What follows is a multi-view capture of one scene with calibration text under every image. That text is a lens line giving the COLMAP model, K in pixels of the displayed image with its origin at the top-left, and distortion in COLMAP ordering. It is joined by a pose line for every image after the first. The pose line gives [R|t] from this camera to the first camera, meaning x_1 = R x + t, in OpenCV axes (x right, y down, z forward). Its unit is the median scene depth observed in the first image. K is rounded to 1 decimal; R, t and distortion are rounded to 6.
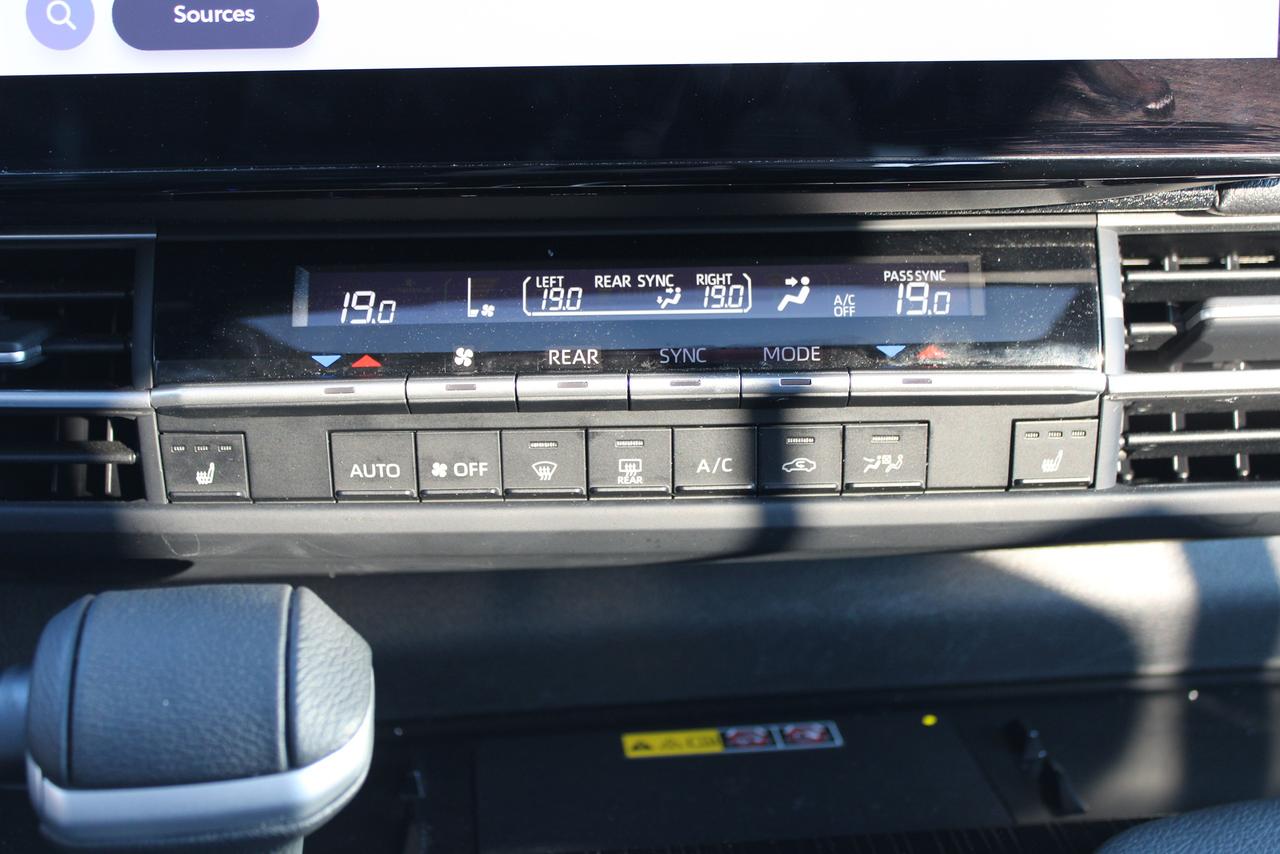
lens RADIAL K [[1809.3, 0, 640.0], [0, 1809.3, 427.0], [0, 0, 1]] dist [-0.006799, -0.025948]
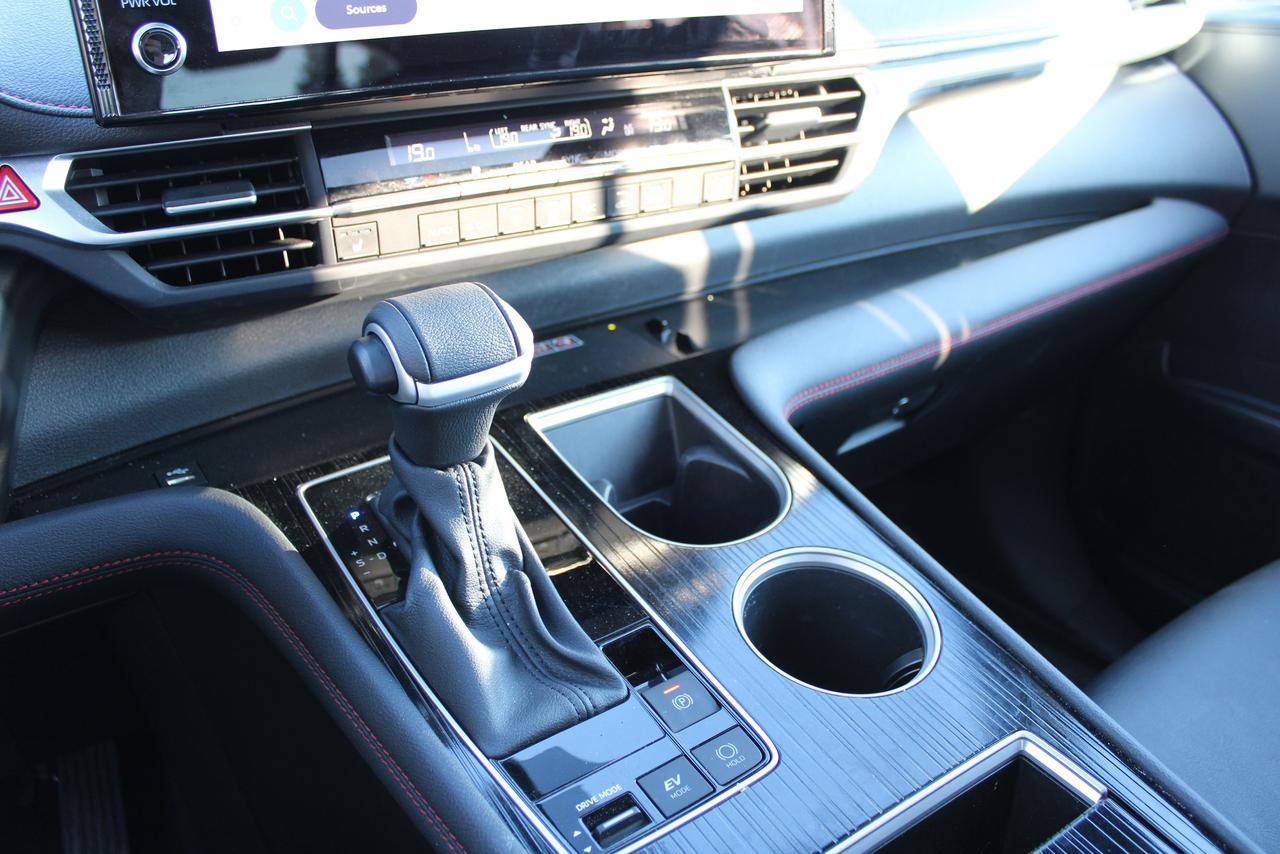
lens RADIAL K [[1060.8, 0, 625.9], [0, 1060.8, 426.9], [0, 0, 1]] dist [-0.157053, 0.129658]
pose [[0.881133, -0.208011, 0.424660, -0.507272], [0.121065, 0.967355, 0.222640, -0.001453], [-0.457108, -0.144764, 0.877551, -0.170872]]
